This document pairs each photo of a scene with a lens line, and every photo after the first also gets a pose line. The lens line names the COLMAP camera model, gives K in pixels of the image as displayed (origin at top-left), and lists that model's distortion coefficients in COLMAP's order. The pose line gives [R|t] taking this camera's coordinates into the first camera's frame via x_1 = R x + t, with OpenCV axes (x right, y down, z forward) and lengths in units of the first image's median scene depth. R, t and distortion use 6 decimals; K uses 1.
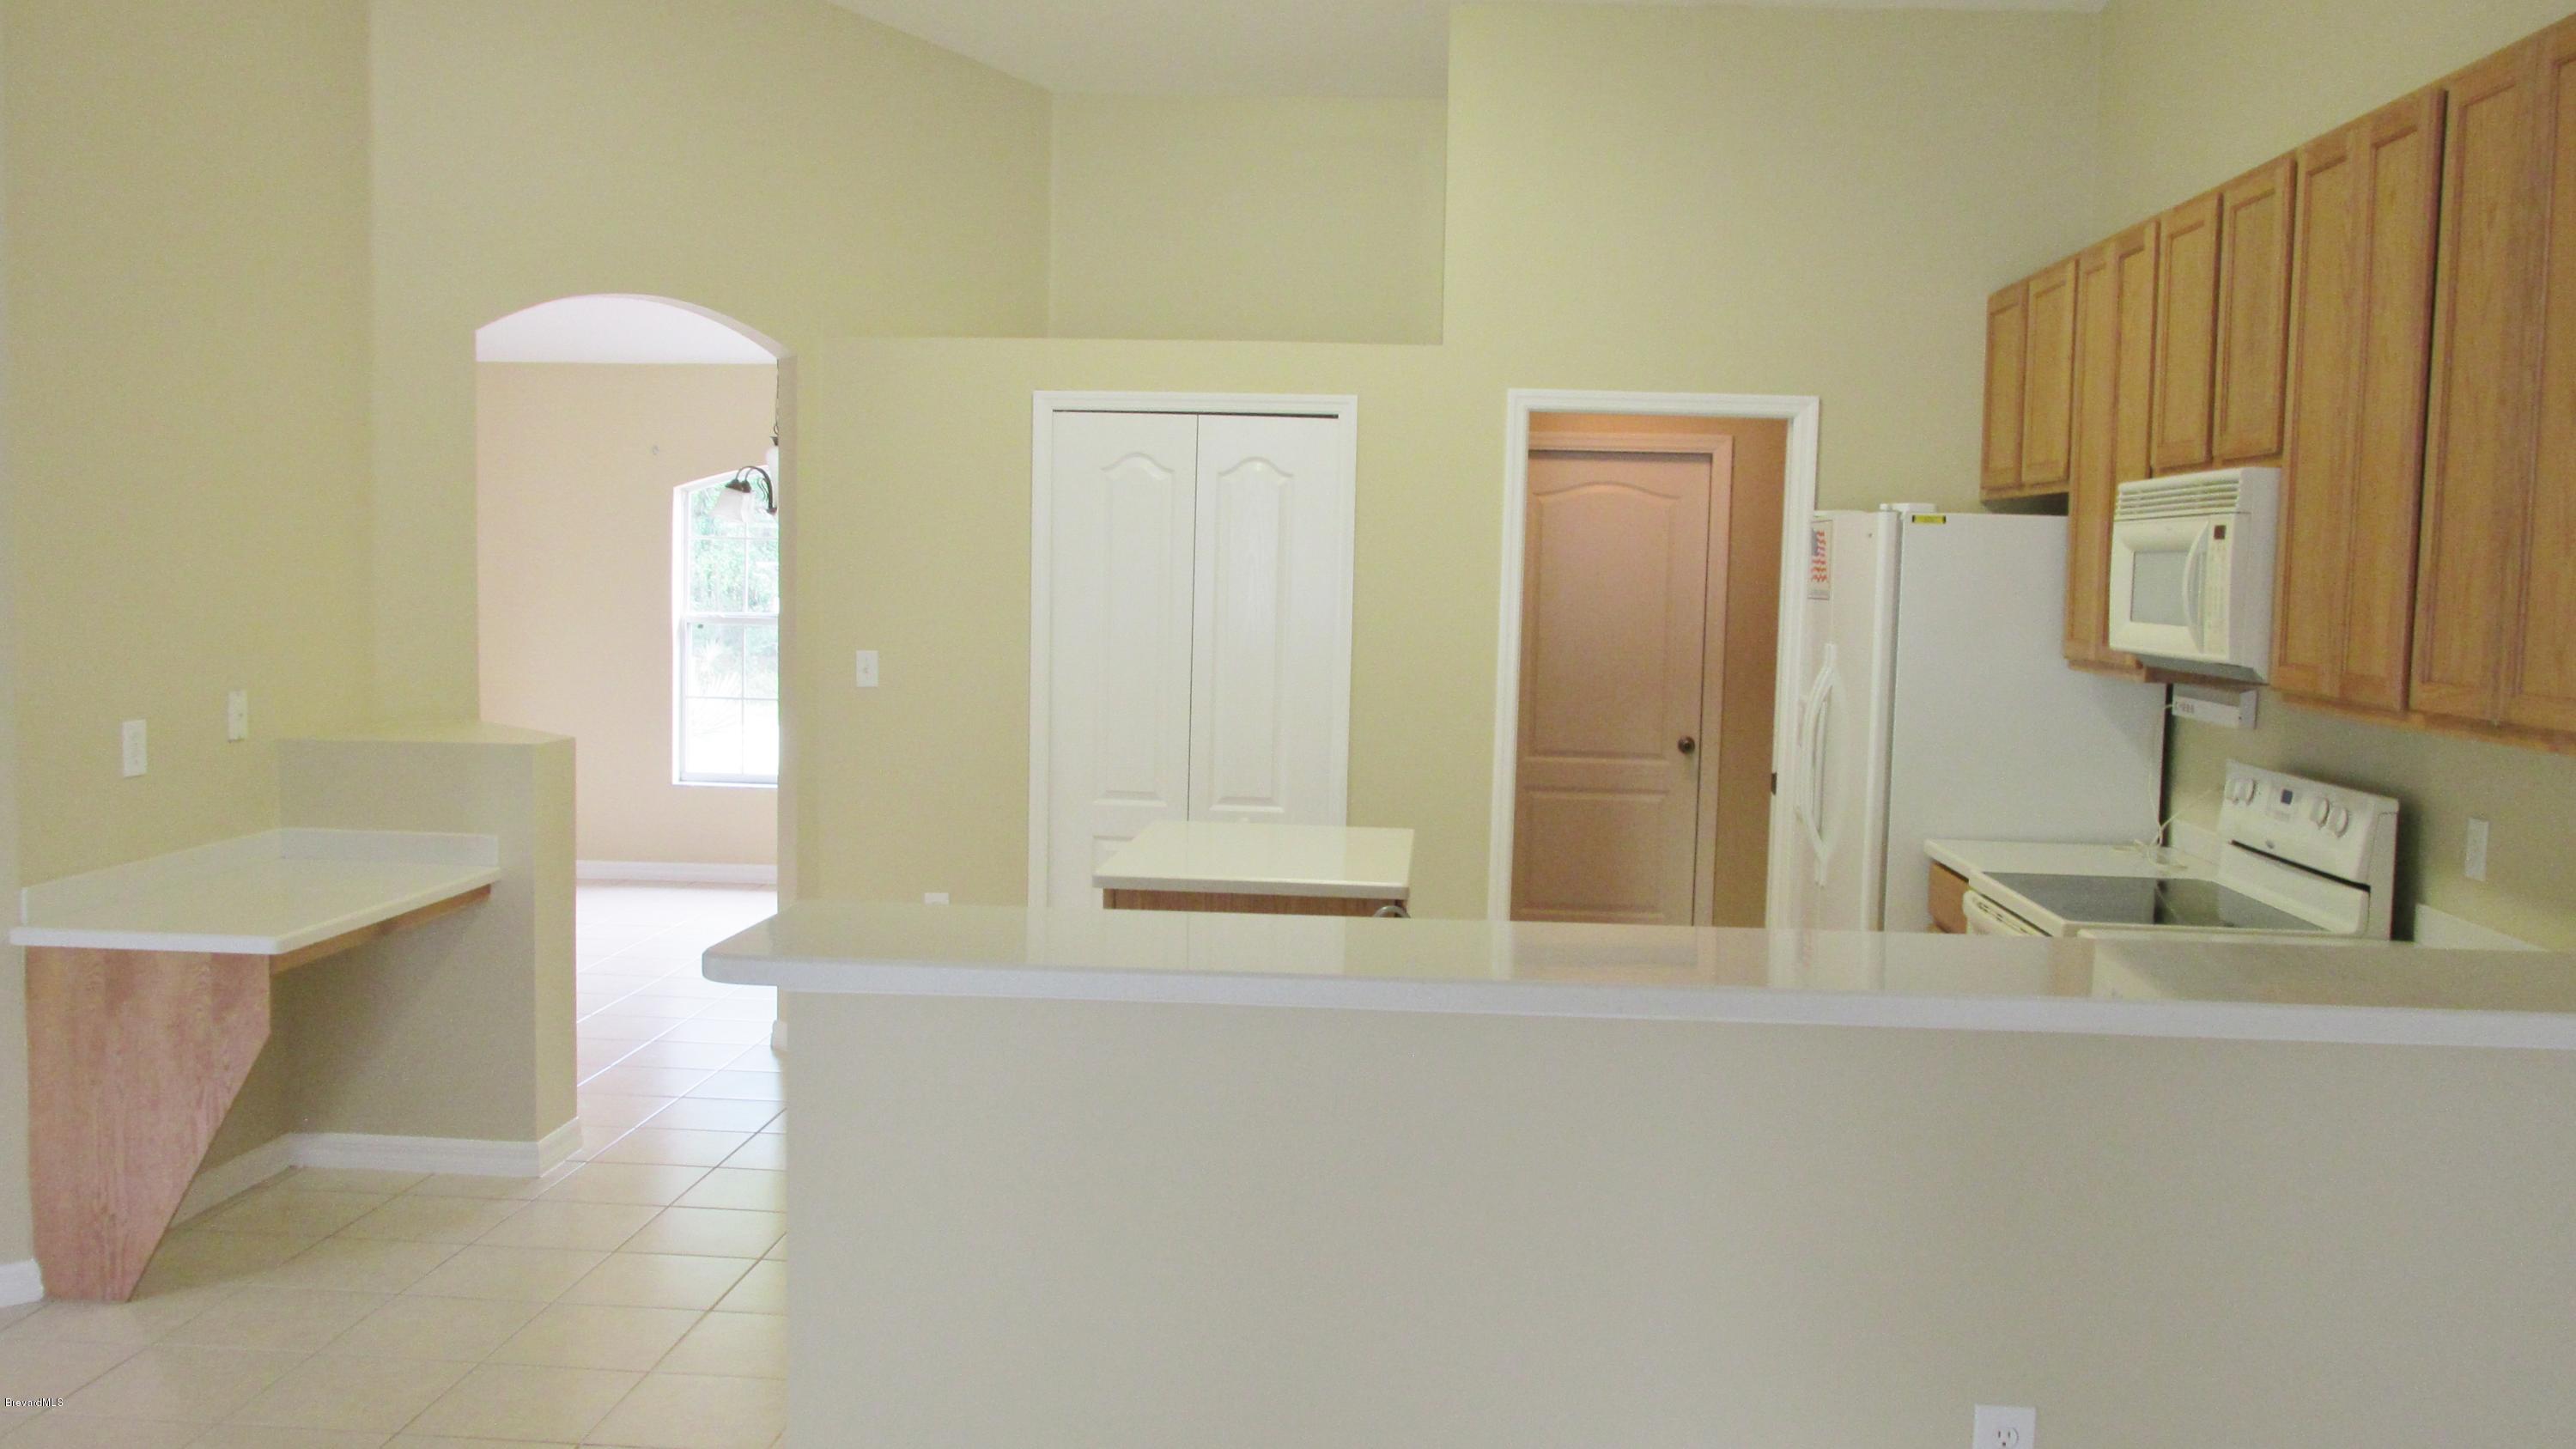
lens RADIAL K [[2137.1, 0, 1288.0], [0, 2137.1, 724.5], [0, 0, 1]] dist [-0.035284, 0.007484]
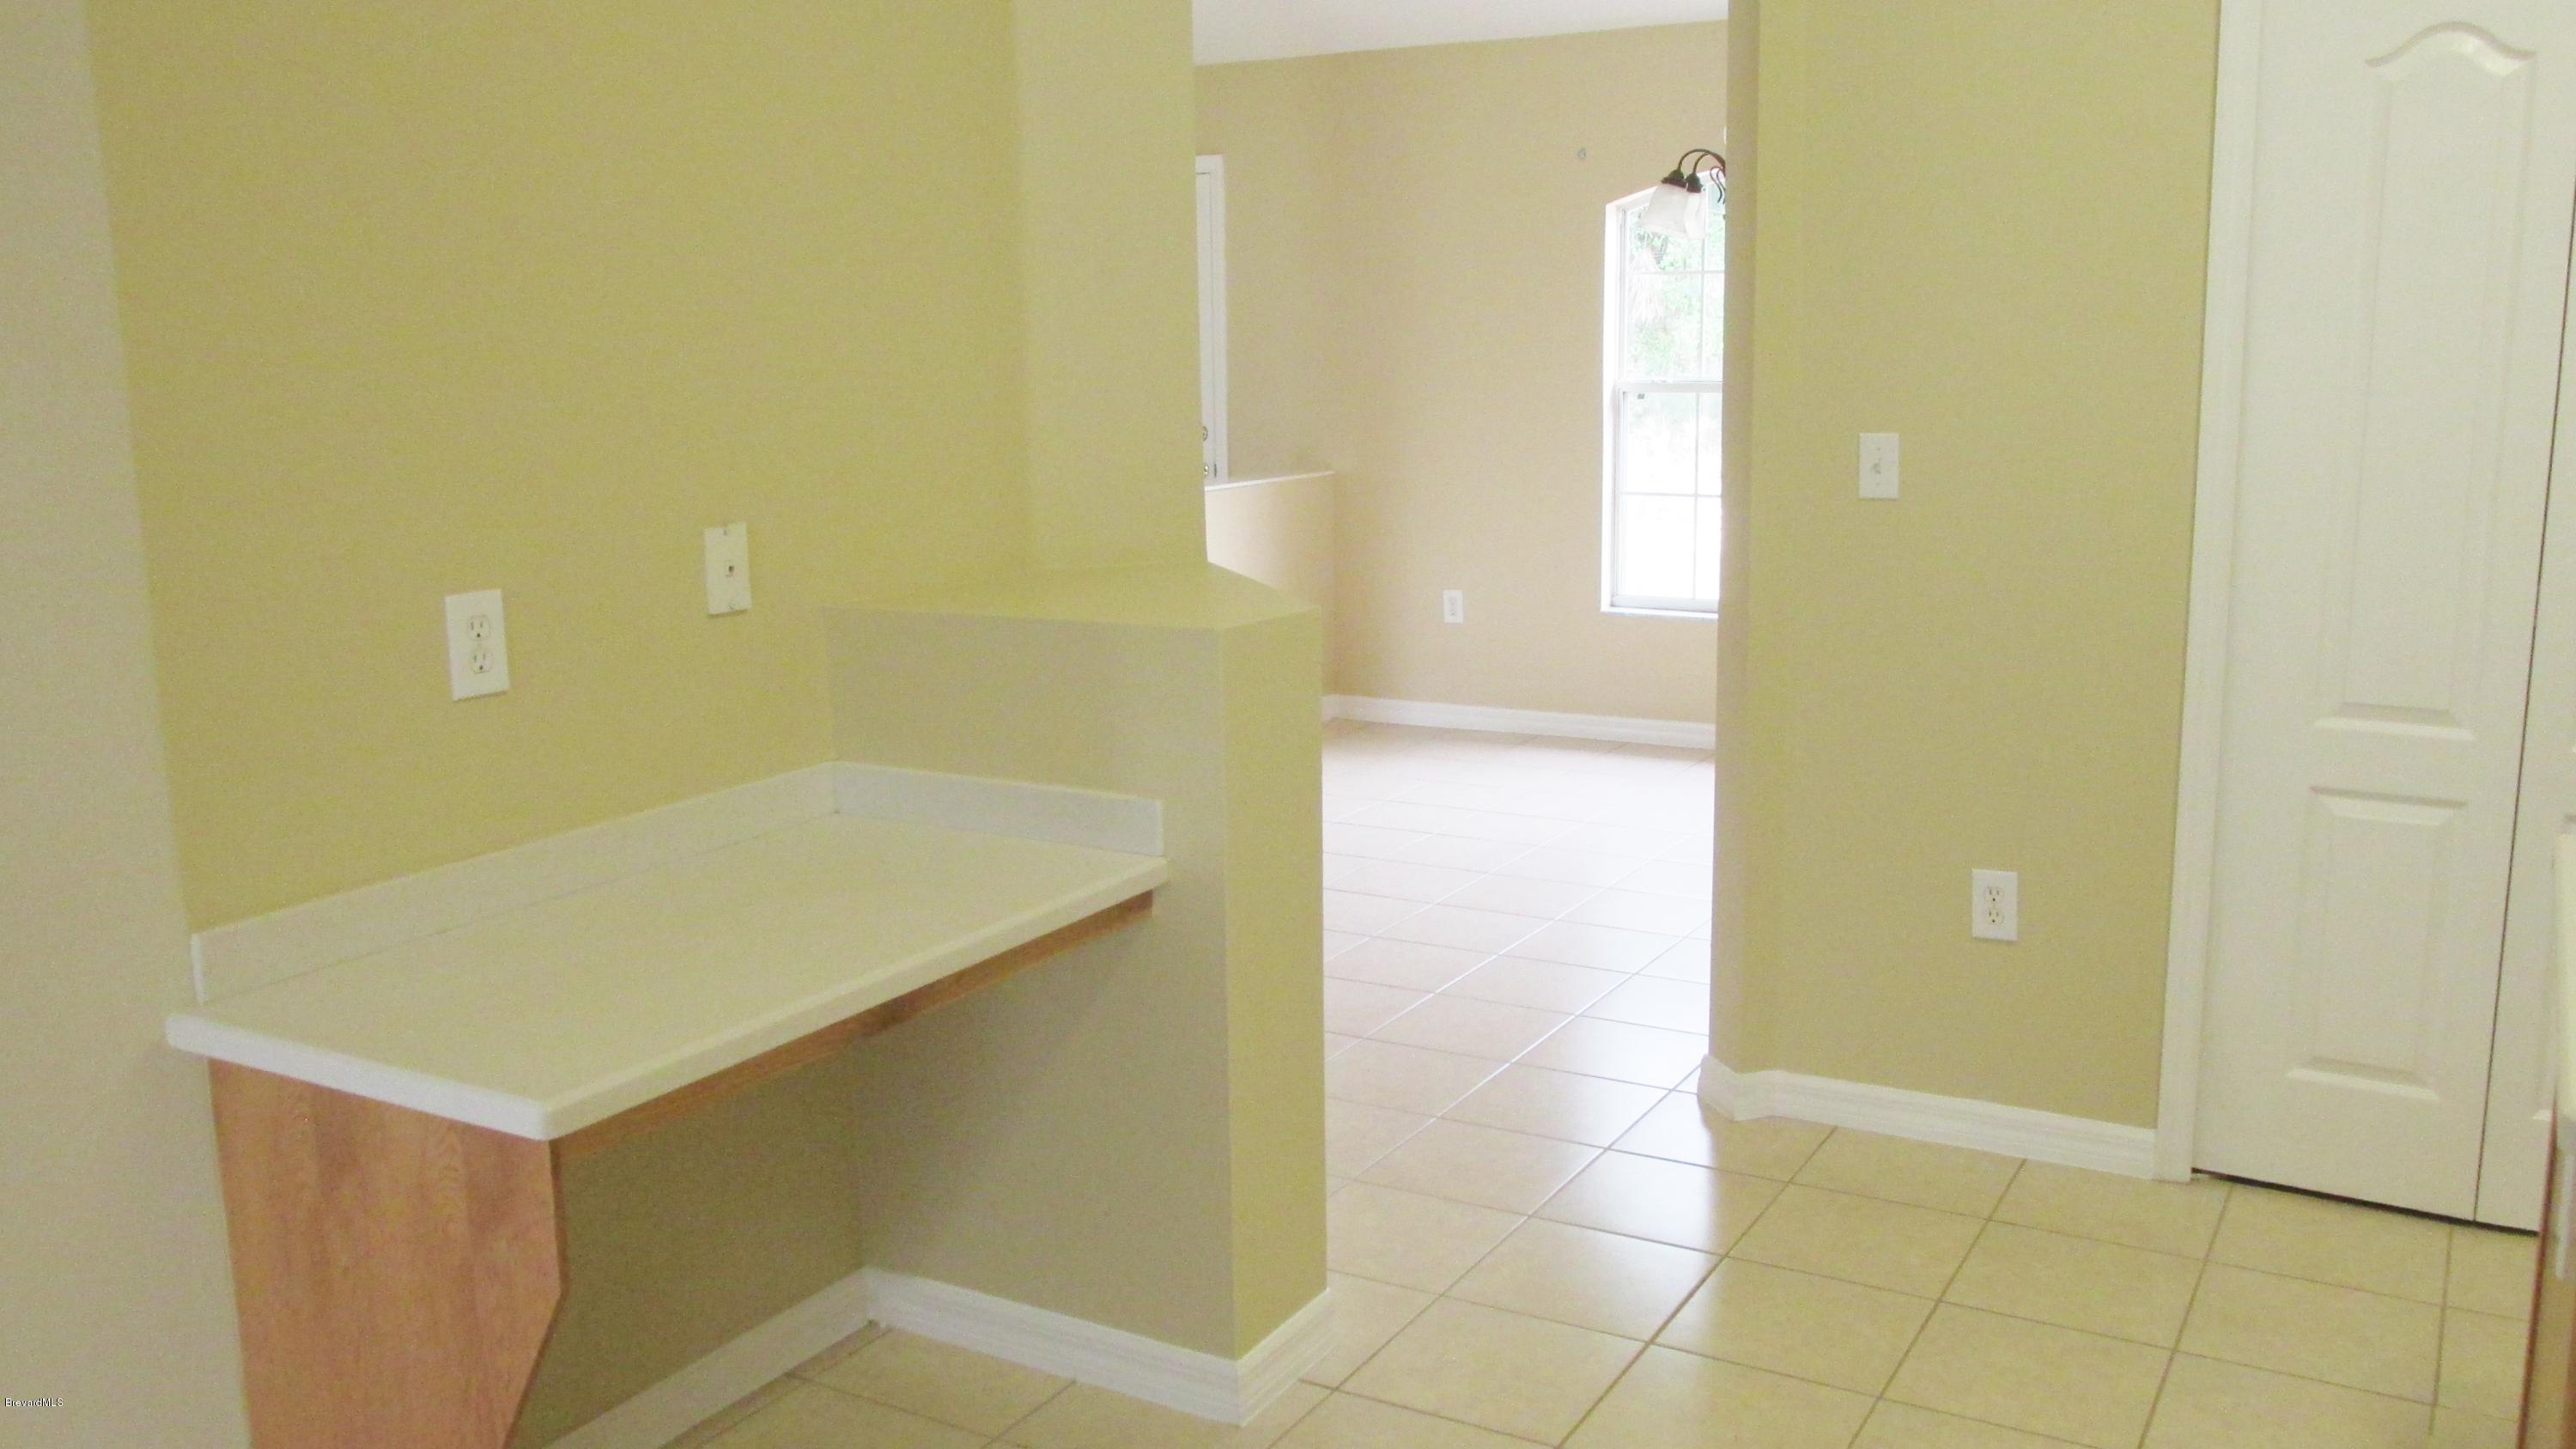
lens RADIAL K [[2137.1, 0, 1288.0], [0, 2137.1, 724.5], [0, 0, 1]] dist [-0.035284, 0.007484]
pose [[0.898359, 0.047245, -0.436714, -0.111581], [-0.000823, 0.994379, 0.105880, -0.022160], [0.439261, -0.094759, 0.893348, 0.532153]]
